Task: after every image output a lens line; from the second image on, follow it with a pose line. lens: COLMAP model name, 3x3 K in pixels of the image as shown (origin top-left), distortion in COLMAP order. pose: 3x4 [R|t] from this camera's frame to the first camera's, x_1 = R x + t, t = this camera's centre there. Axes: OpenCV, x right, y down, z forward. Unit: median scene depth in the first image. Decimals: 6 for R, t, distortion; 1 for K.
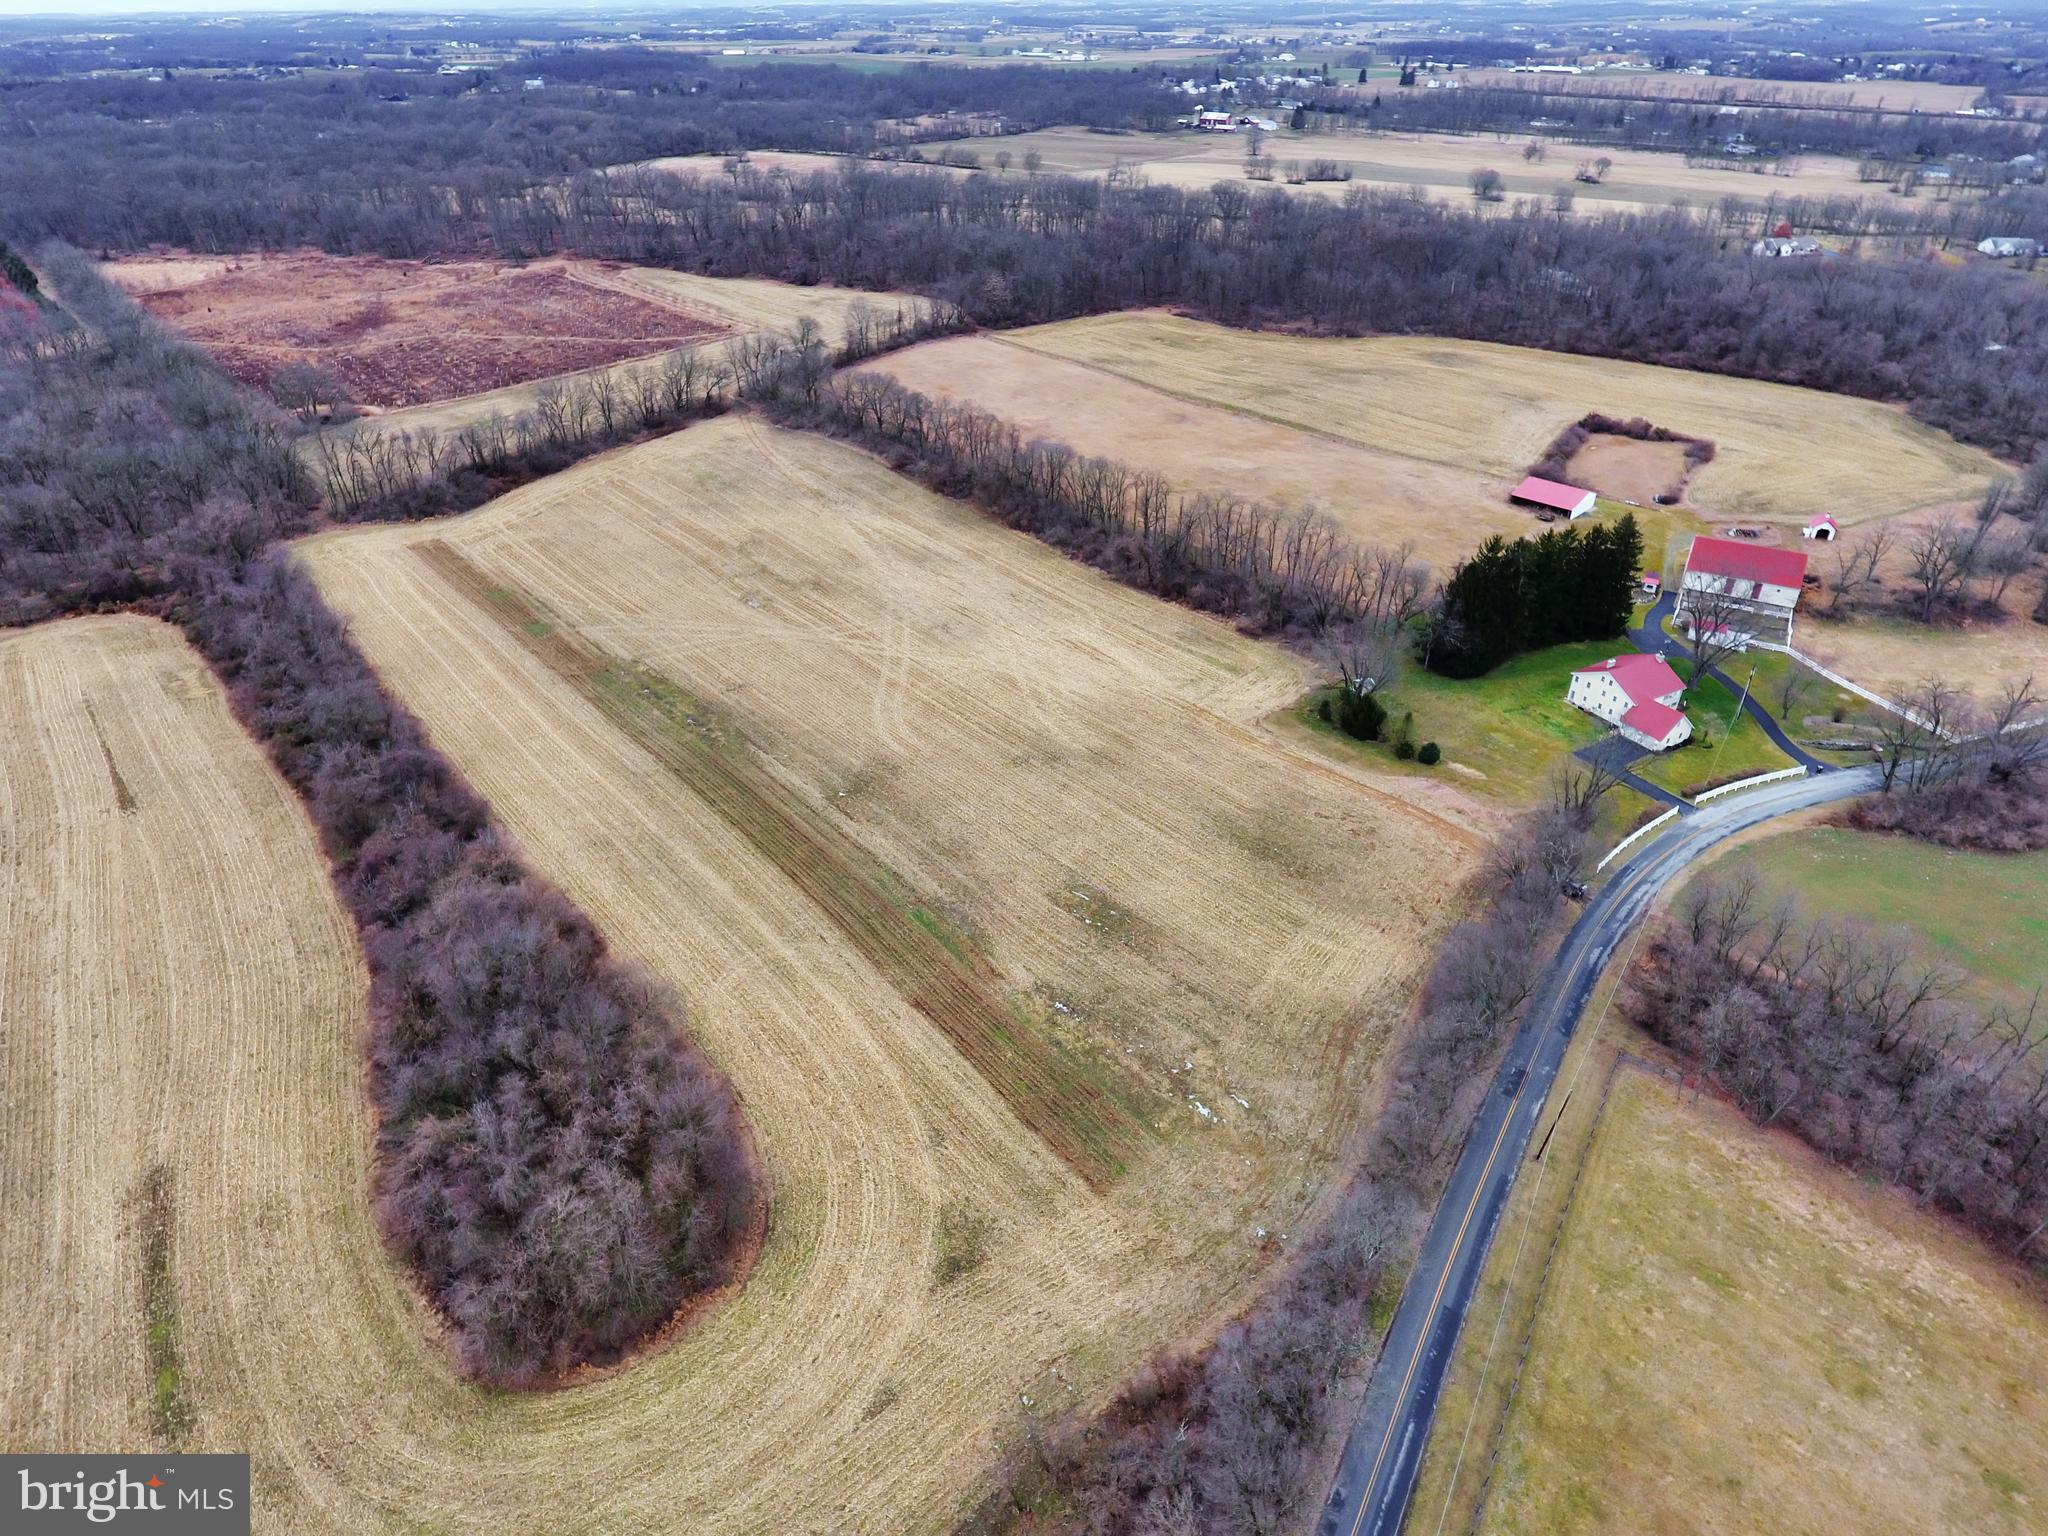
lens RADIAL K [[1201.3, 0, 1028.6], [0, 1201.3, 765.4], [0, 0, 1]] dist [-0.009420, 0.002090]
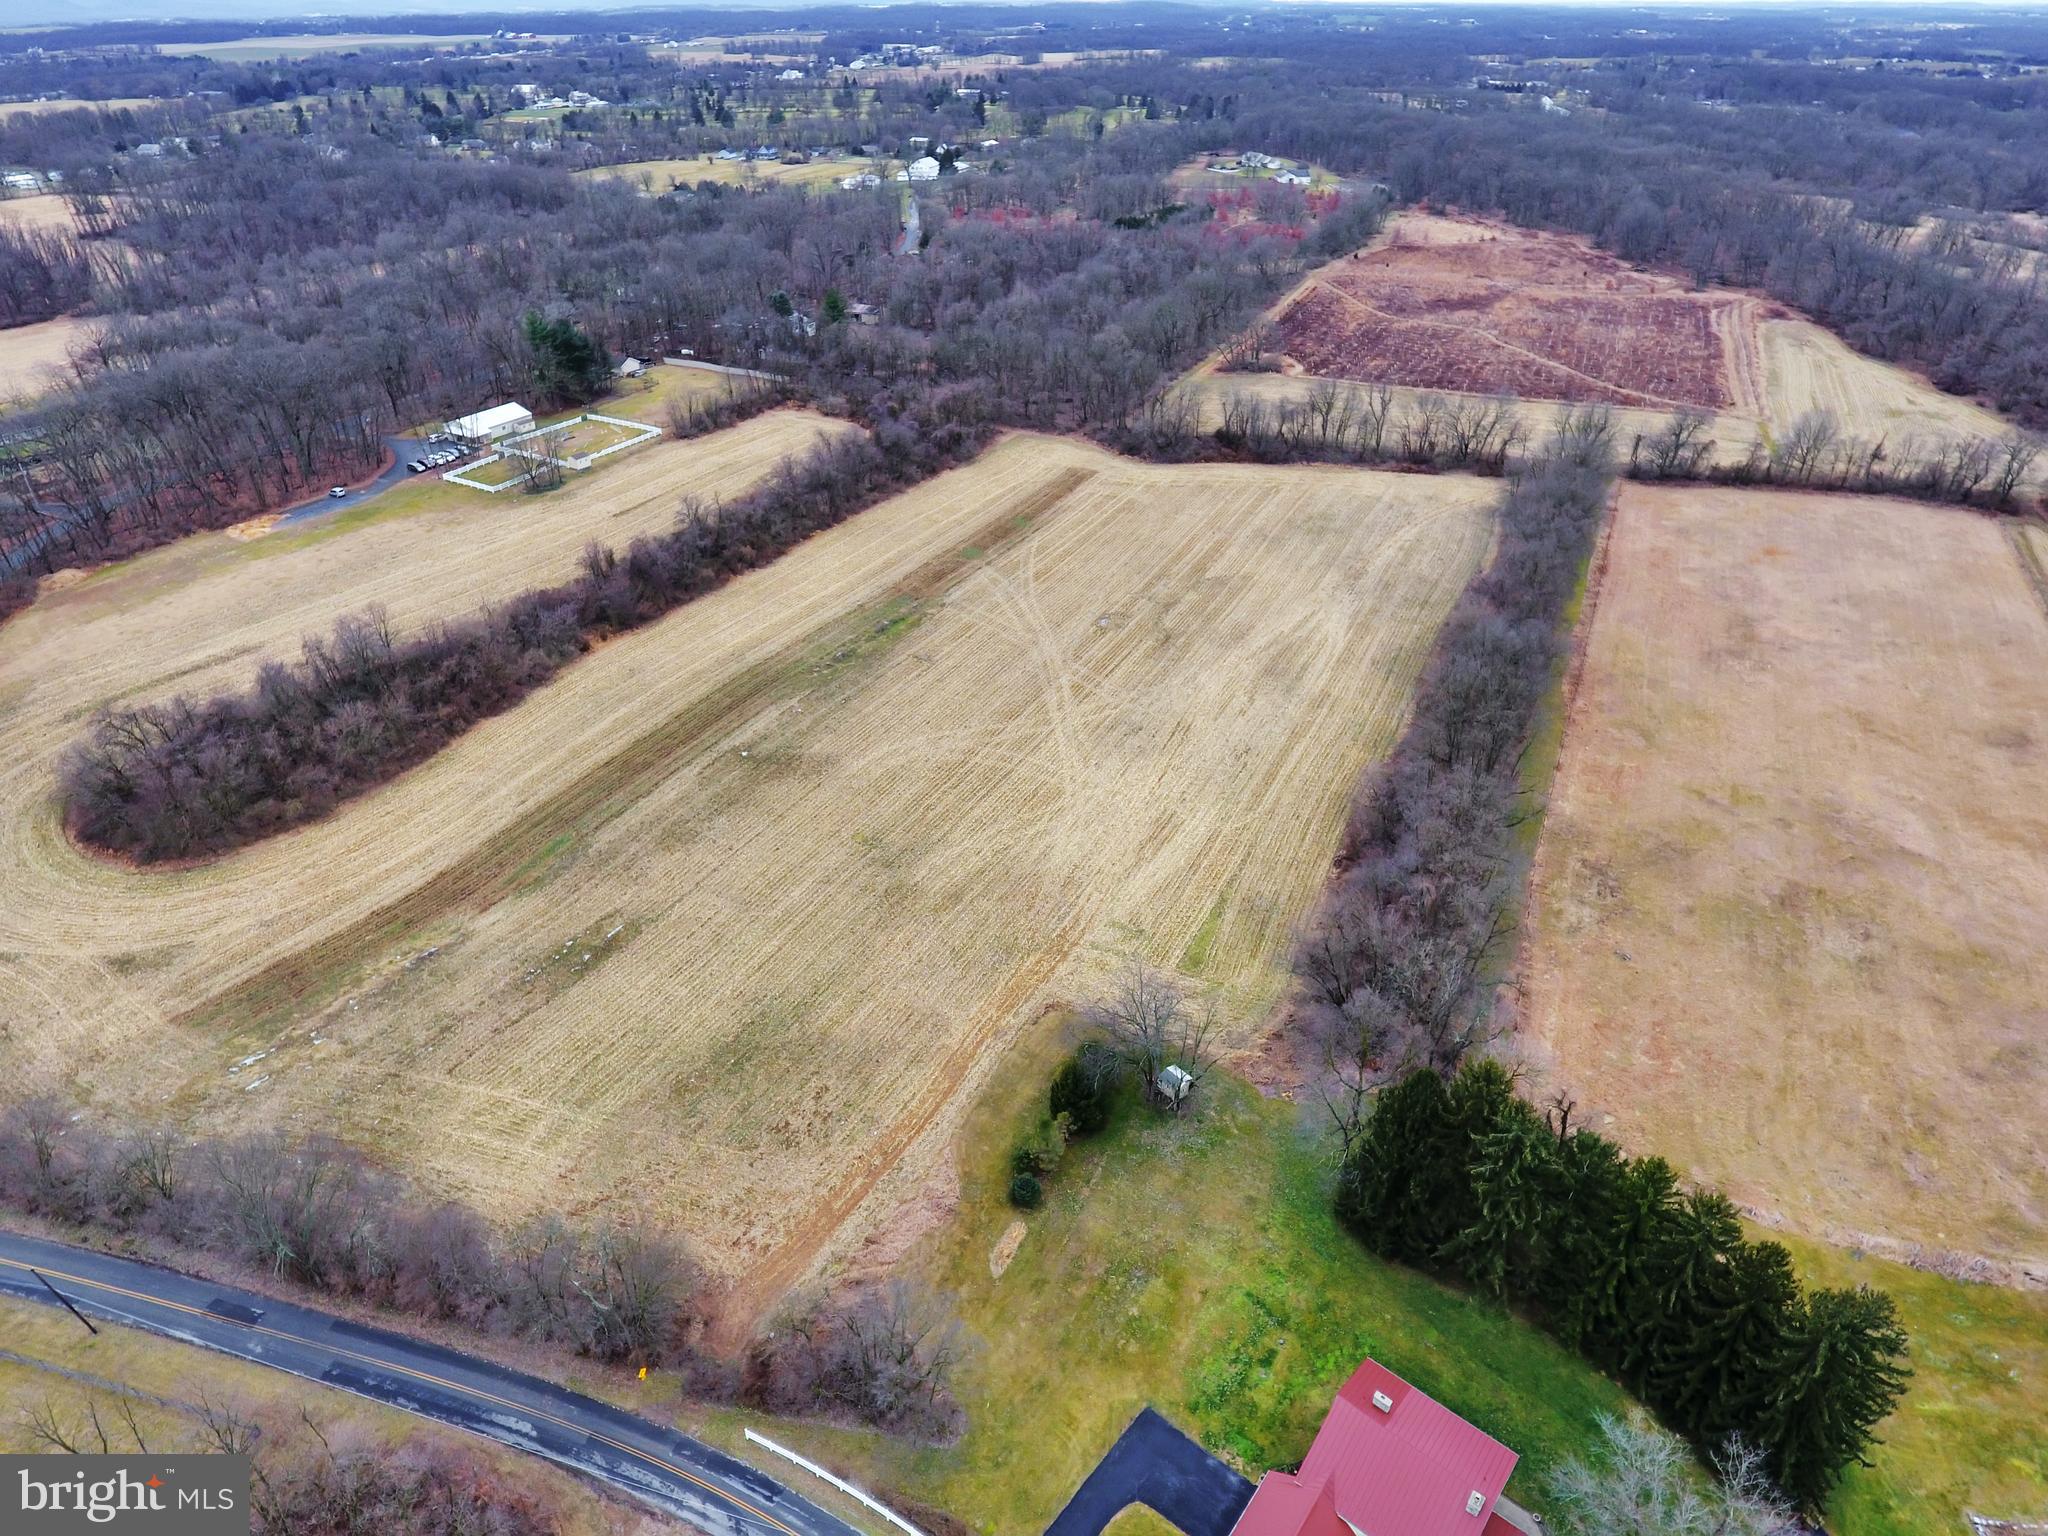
lens RADIAL K [[1201.3, 0, 1028.6], [0, 1201.3, 765.4], [0, 0, 1]] dist [-0.009420, 0.002090]
pose [[0.362672, 0.507626, -0.781527, 0.587896], [-0.502568, 0.812761, 0.294694, -0.311022], [0.784789, 0.285893, 0.549883, 0.484214]]
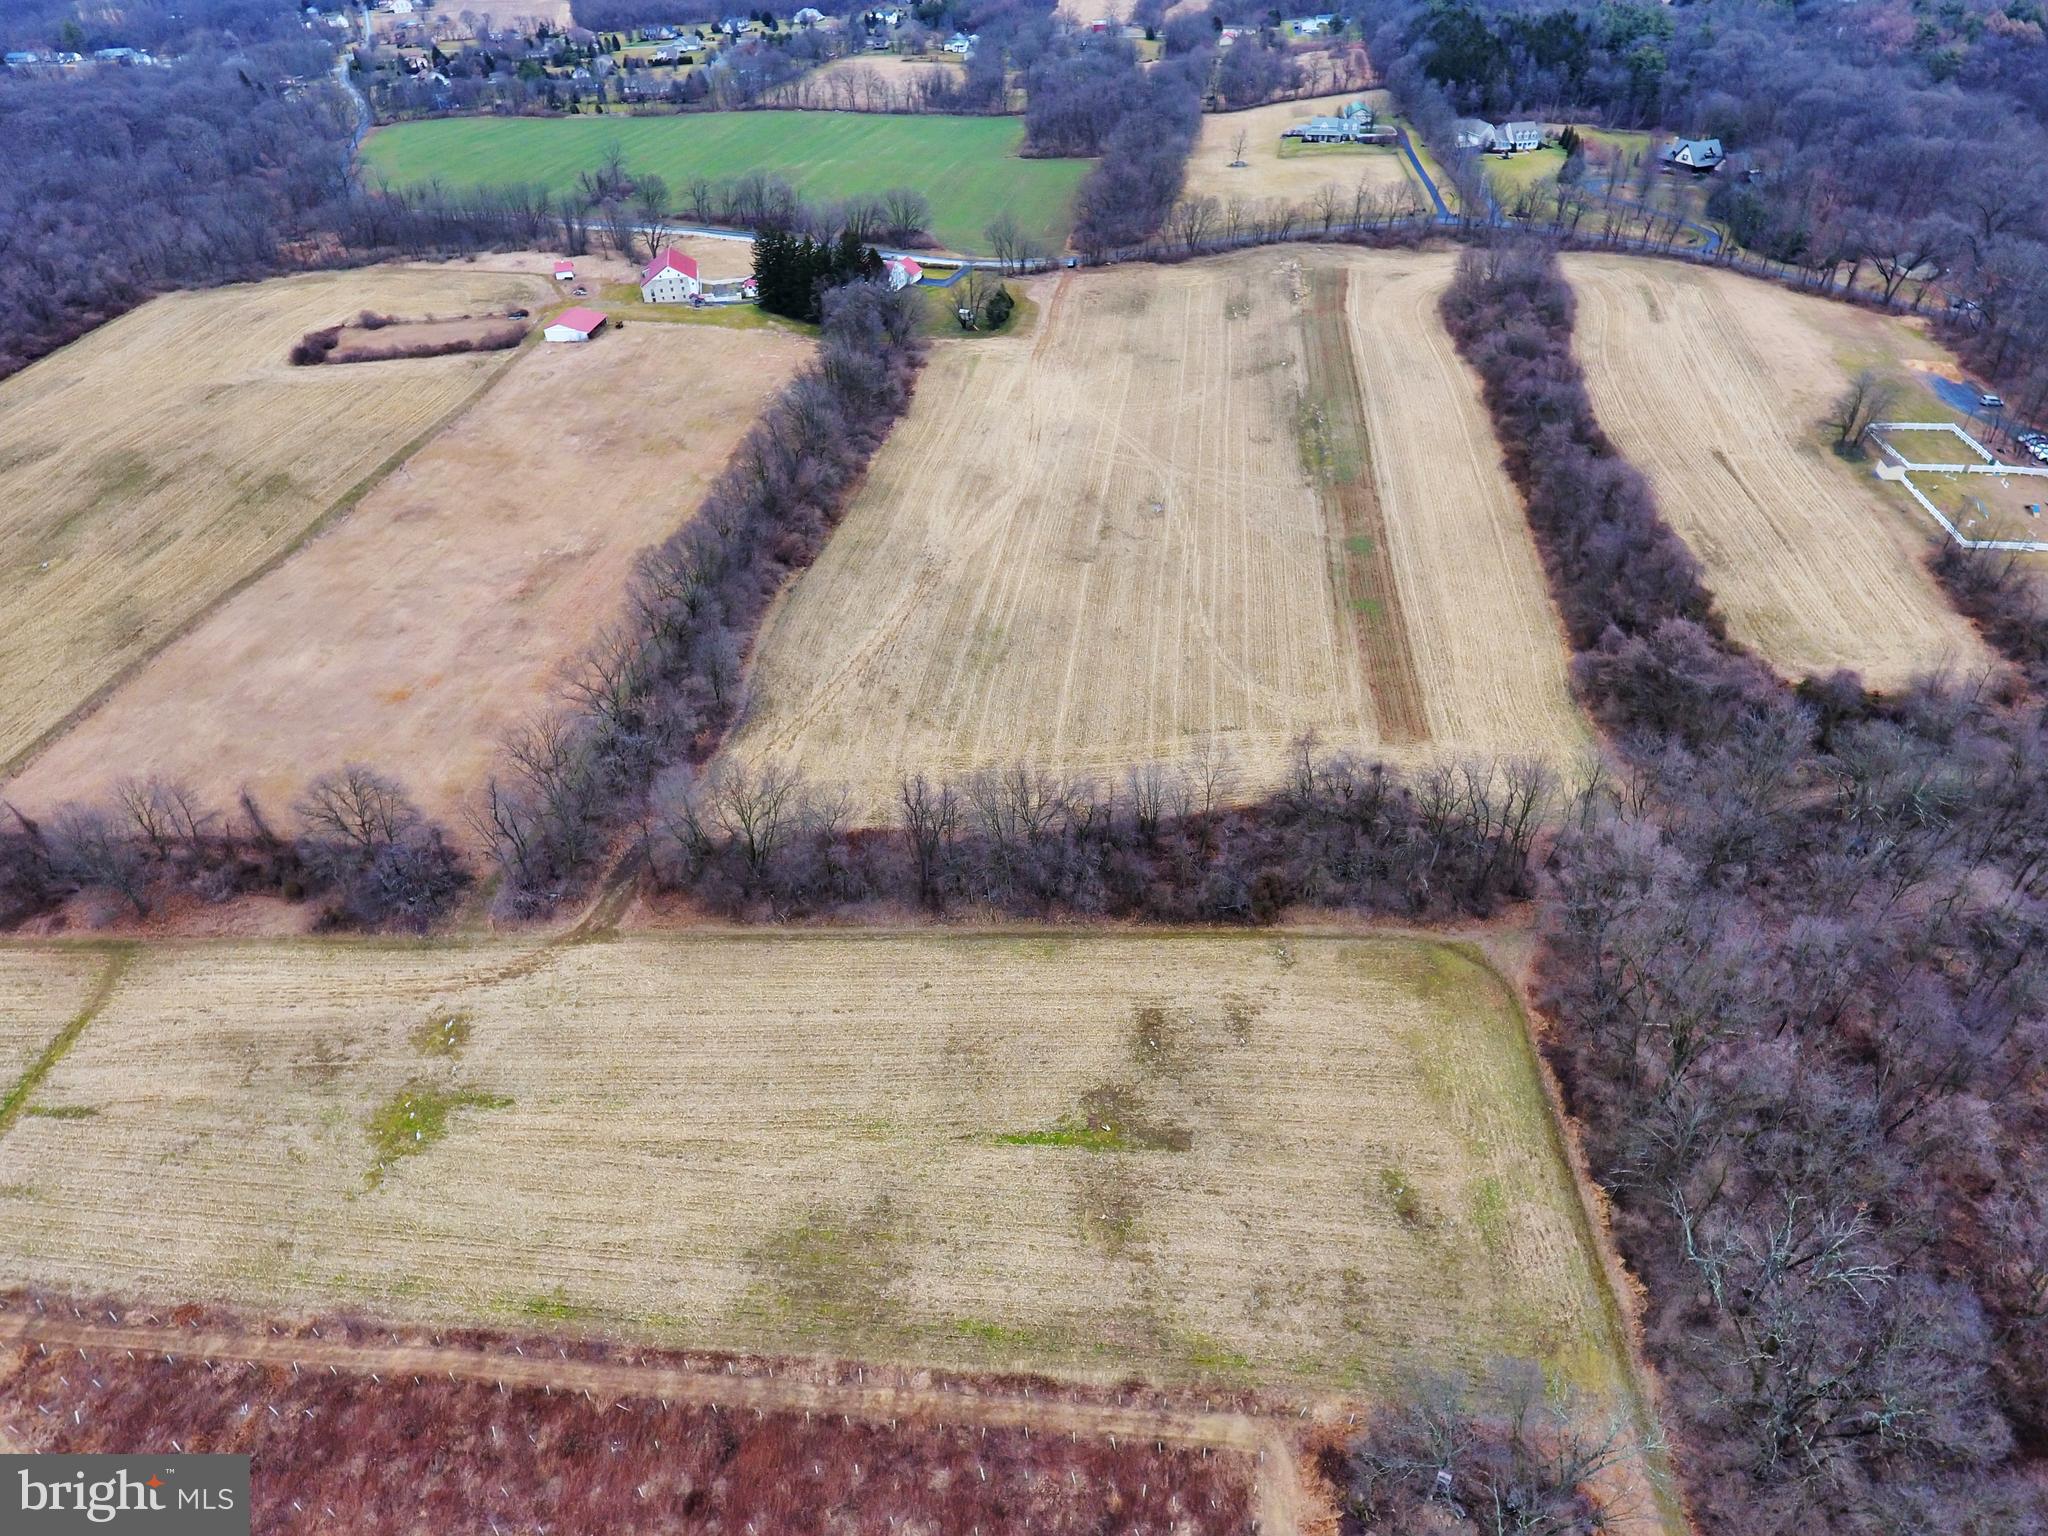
lens RADIAL K [[1196.4, 0, 1029.9], [0, 1196.4, 779.5], [0, 0, 1]] dist [-0.012198, 0.000817]
pose [[-0.663599, -0.449620, 0.597896, -0.896432], [0.430179, 0.424525, 0.796696, -0.917949], [-0.612032, 0.785889, -0.088297, 1.400629]]
